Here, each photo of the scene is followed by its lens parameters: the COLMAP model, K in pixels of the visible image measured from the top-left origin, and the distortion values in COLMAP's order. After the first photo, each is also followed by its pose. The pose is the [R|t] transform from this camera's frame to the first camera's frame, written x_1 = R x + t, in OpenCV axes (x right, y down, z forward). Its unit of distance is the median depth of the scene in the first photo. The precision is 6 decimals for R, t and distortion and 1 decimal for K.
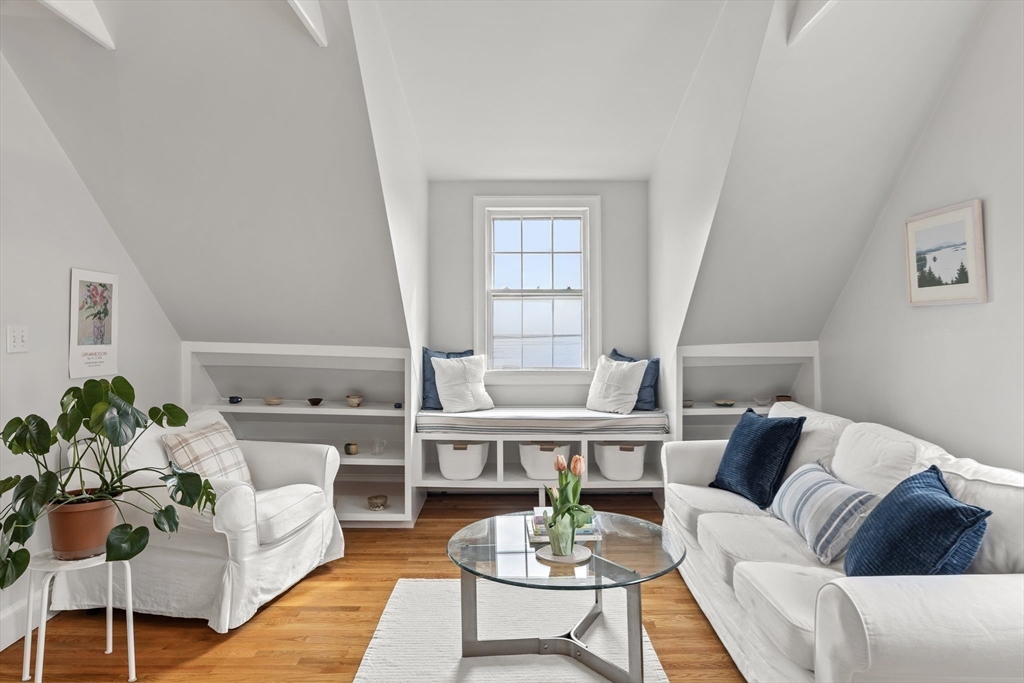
lens RADIAL K [[666.3, 0, 508.5], [0, 666.3, 298.8], [0, 0, 1]] dist [-0.002942, 0.000957]
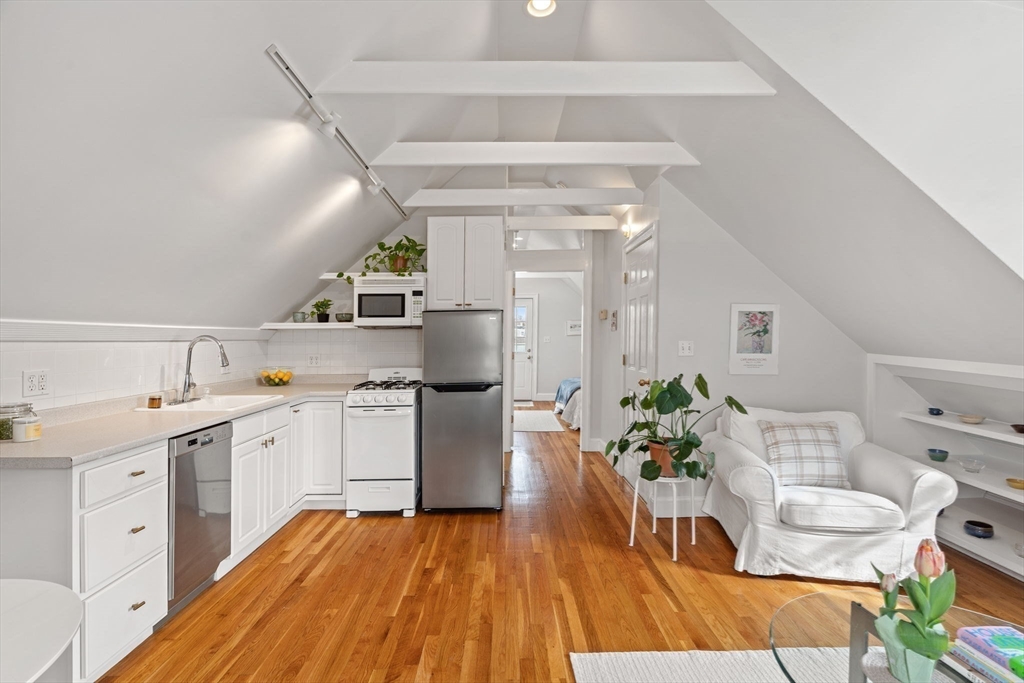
lens RADIAL K [[482.6, 0, 514.3], [0, 482.6, 328.8], [0, 0, 1]] dist [-0.001146, 0.001121]
pose [[0.009092, -0.014740, -0.999850, 0.441177], [0.042994, 0.998972, -0.014336, 0.006476], [0.999034, -0.042857, 0.009717, 0.449297]]
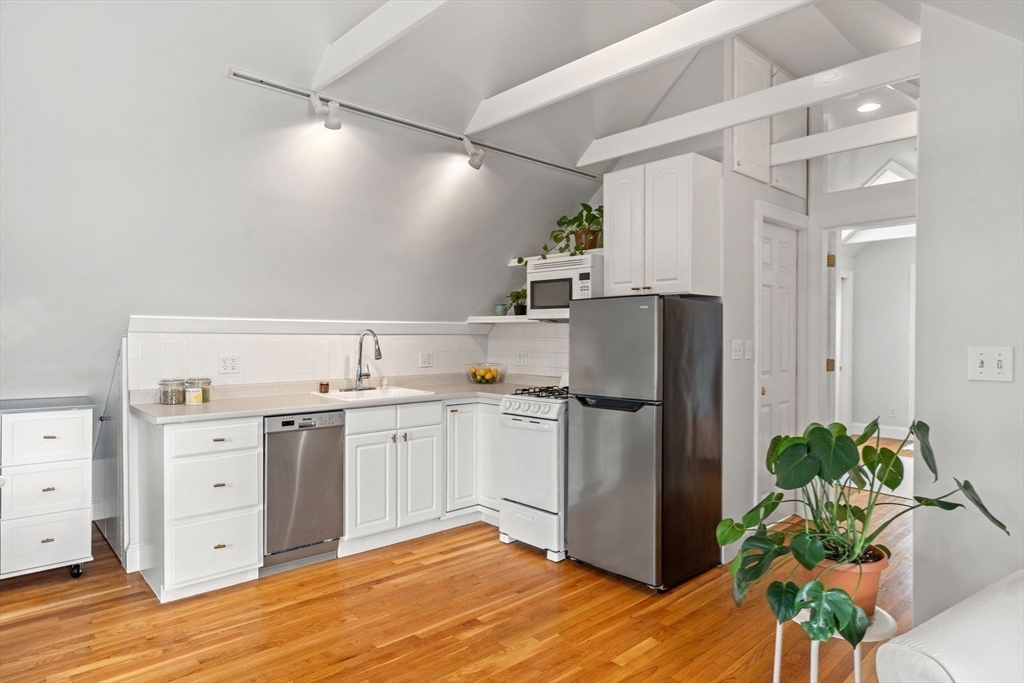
lens RADIAL K [[592.6, 0, 508.7], [0, 592.6, 339.3], [0, 0, 1]] dist [-0.001617, 0.001036]
pose [[-0.730555, 0.006329, -0.682824, 0.133884], [0.022194, 0.999649, -0.014480, 0.024360], [0.682493, -0.025733, -0.730439, 0.937528]]
